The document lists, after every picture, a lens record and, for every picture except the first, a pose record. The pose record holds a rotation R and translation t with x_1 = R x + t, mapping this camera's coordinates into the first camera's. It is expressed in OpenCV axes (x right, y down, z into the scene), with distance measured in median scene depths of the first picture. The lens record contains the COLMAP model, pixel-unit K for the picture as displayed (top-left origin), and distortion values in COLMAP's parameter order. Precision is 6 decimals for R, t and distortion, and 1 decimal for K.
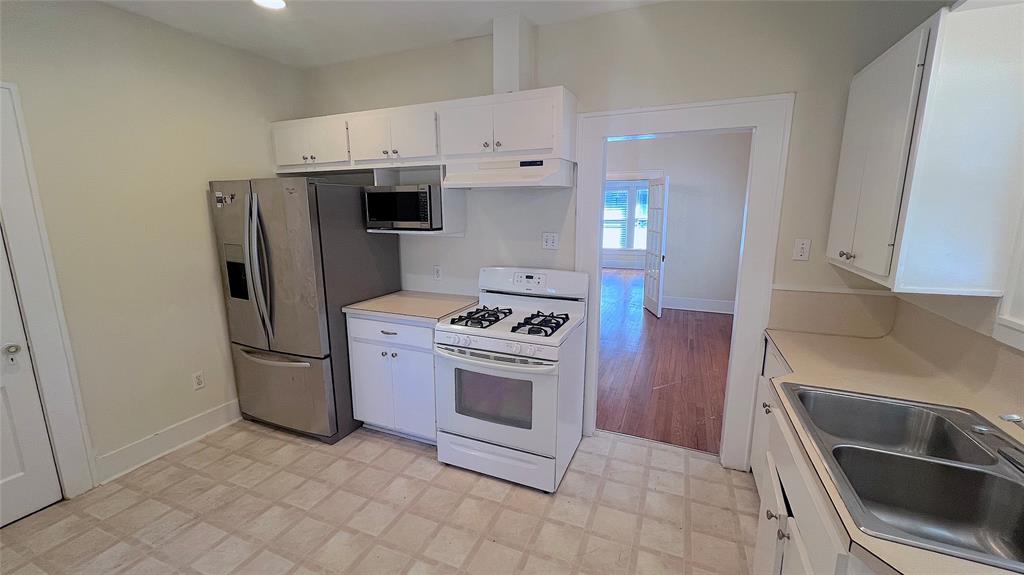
lens RADIAL K [[408.9, 0, 517.8], [0, 408.9, 287.4], [0, 0, 1]] dist [0.000226, -0.000258]
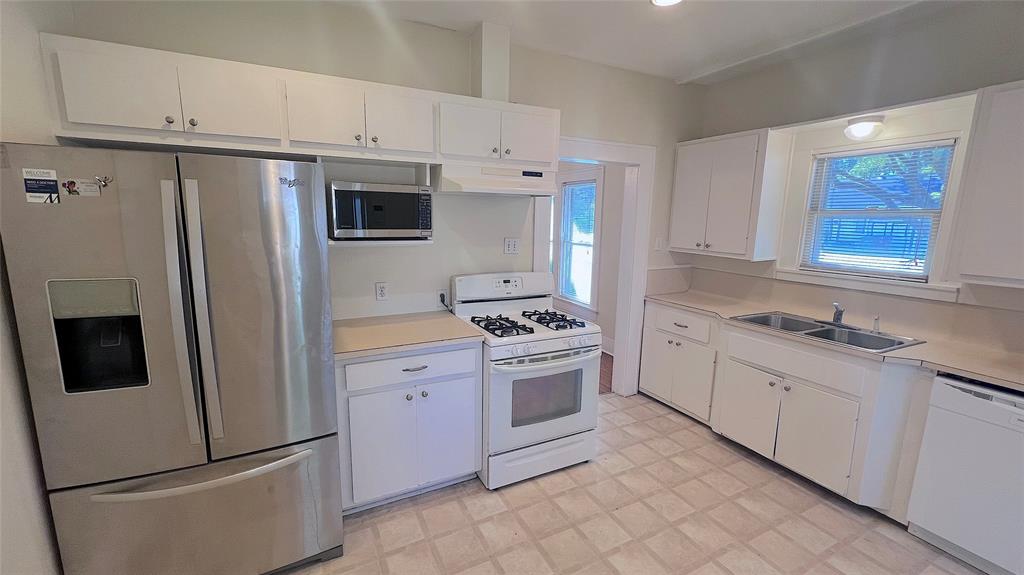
lens RADIAL K [[408.9, 0, 516.4], [0, 408.9, 285.6], [0, 0, 1]] dist [0.000226, -0.000258]
pose [[0.645447, -0.115114, 0.755081, -0.788974], [0.125136, 0.991157, 0.044137, -0.061226], [-0.753485, 0.065999, 0.654144, 0.326887]]
